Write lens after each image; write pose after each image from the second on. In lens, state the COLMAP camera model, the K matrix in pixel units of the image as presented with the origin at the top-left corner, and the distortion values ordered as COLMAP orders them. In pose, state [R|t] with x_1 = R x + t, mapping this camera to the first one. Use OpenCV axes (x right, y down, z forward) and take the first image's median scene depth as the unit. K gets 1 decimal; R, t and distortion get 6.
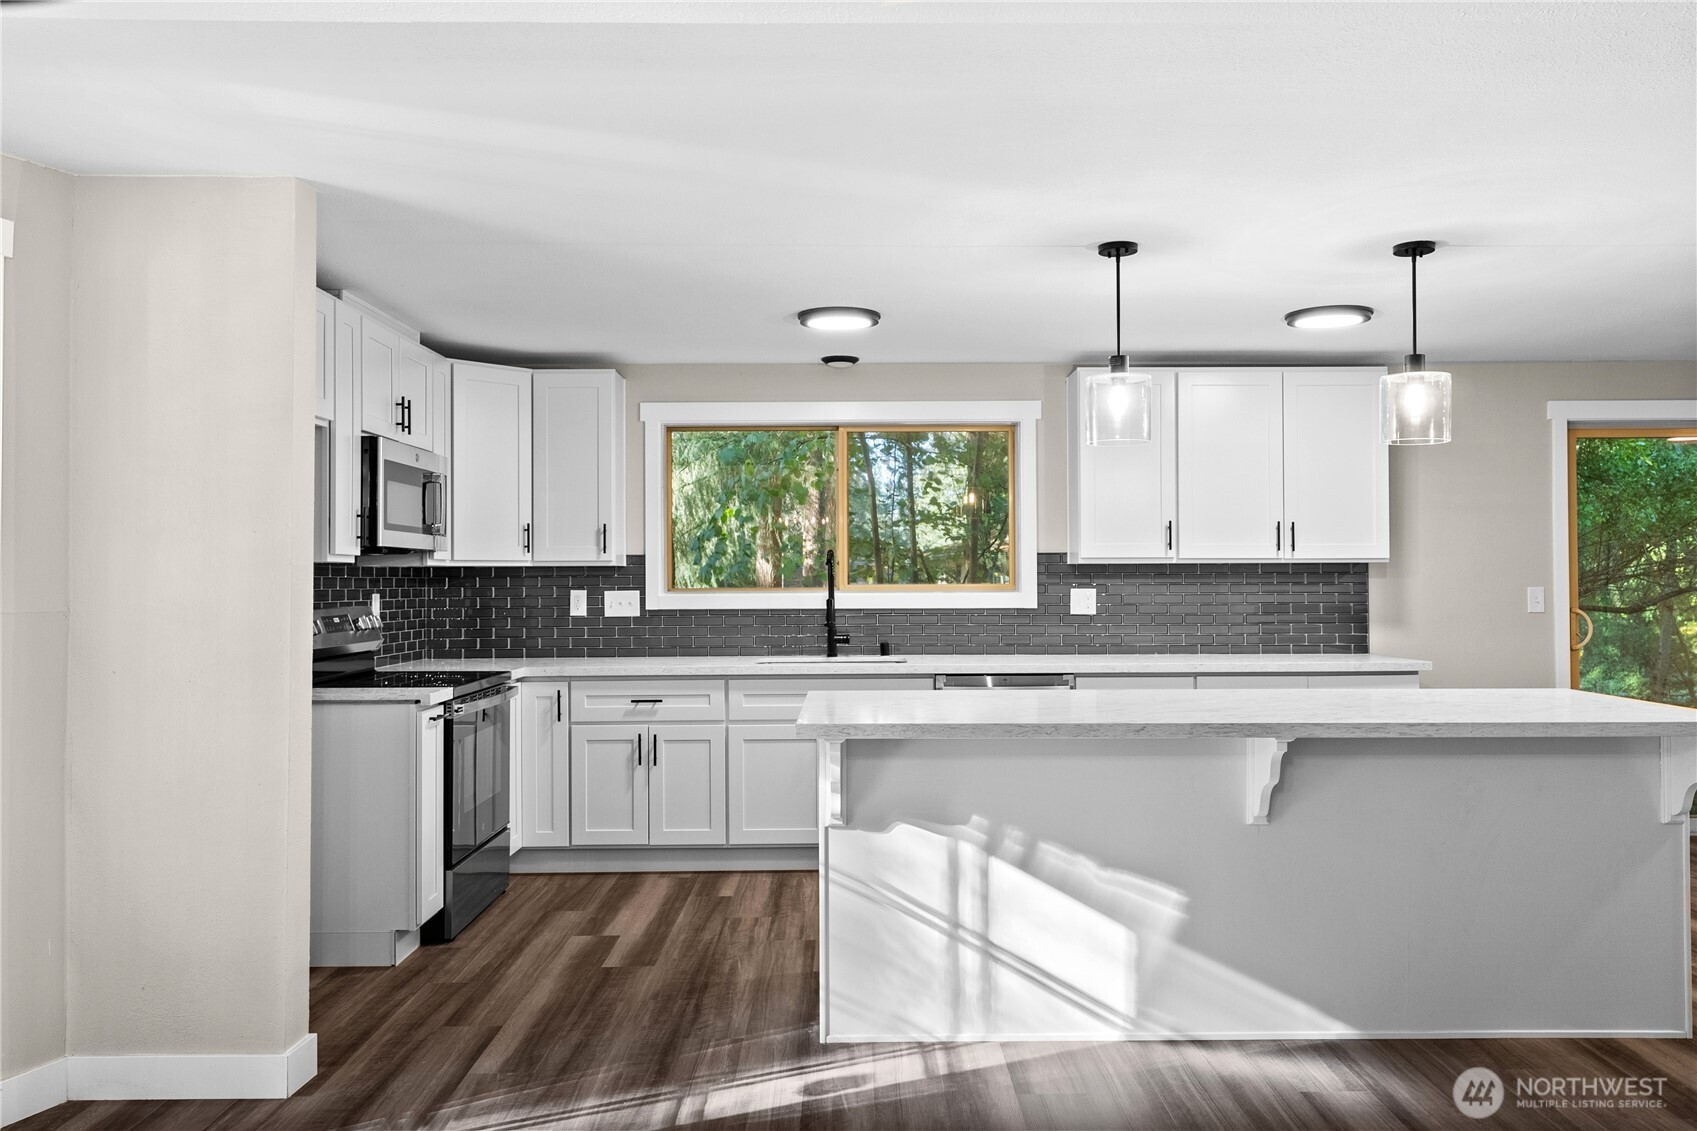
lens RADIAL K [[1244.3, 0, 848.6], [0, 1244.3, 559.0], [0, 0, 1]] dist [0.054647, -0.000811]
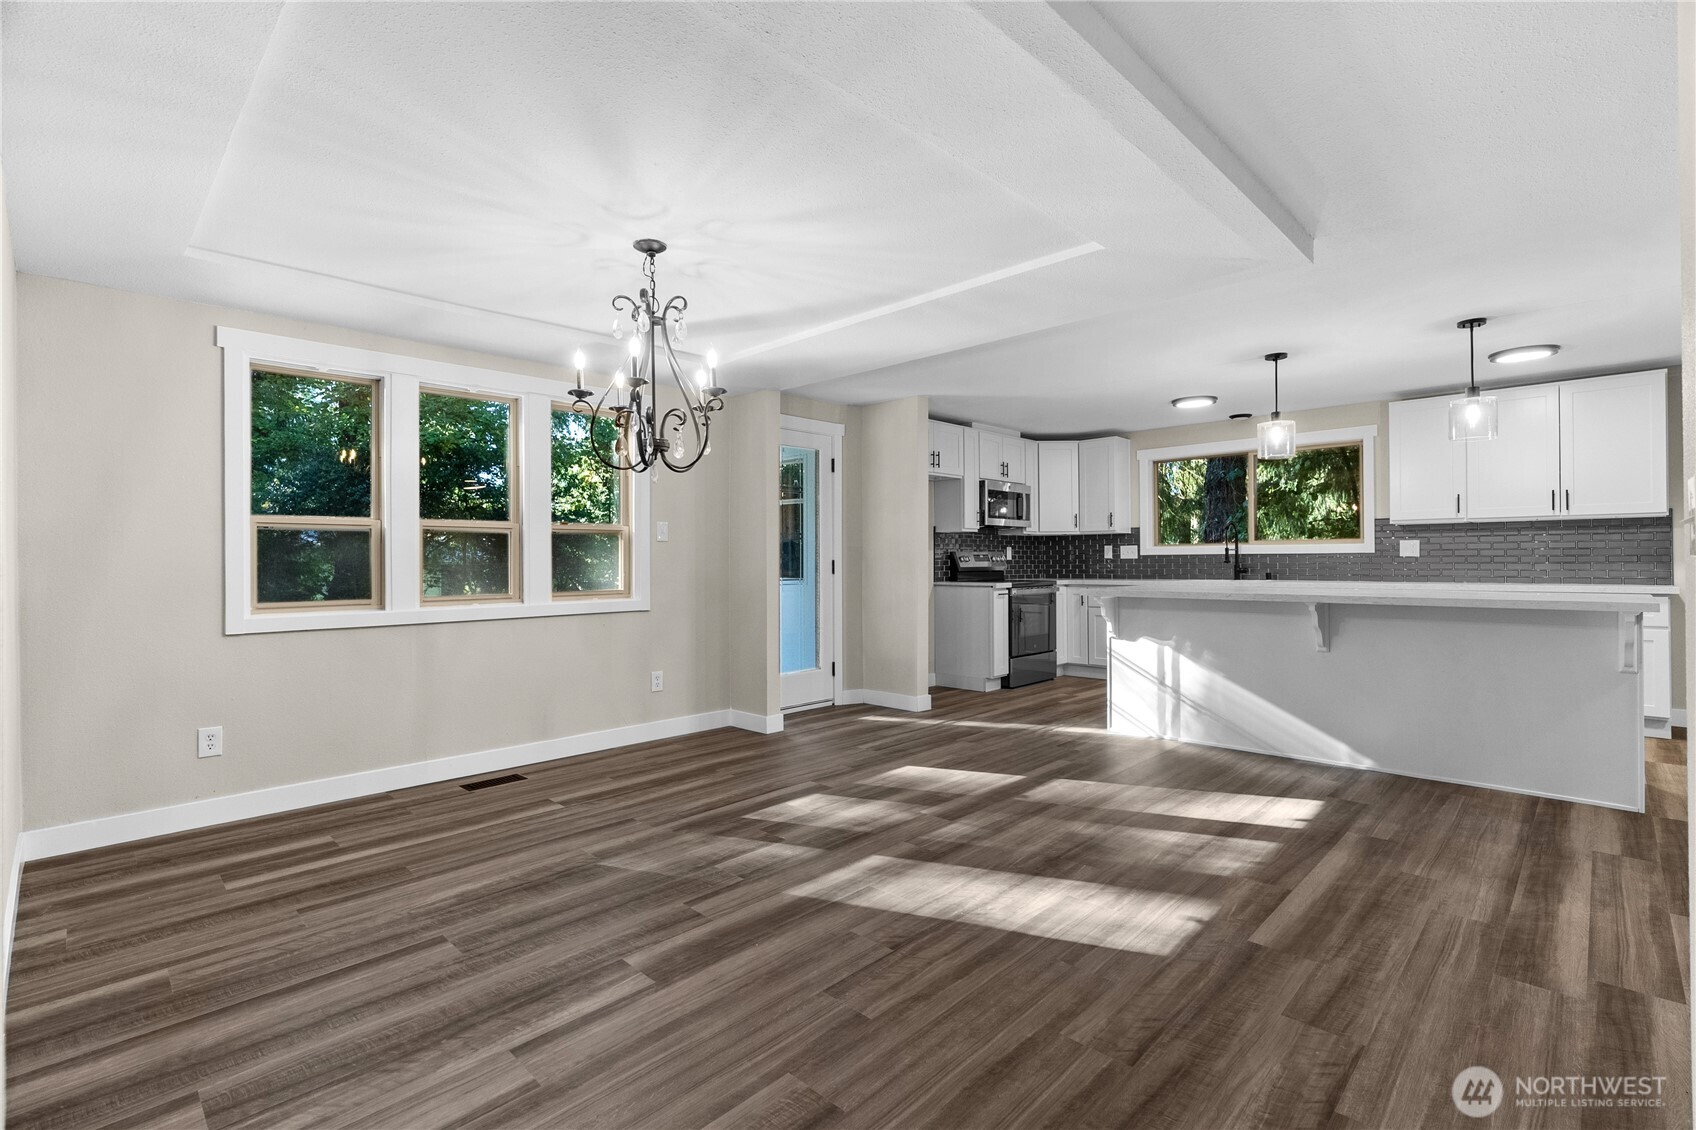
lens RADIAL K [[774.9, 0, 850.8], [0, 774.9, 563.8], [0, 0, 1]] dist [-0.003346, -0.000053]
pose [[0.718079, 0.001017, -0.695961, 0.383532], [0.013470, 0.999791, 0.015359, 0.030907], [0.695831, -0.020404, 0.717916, -0.215050]]
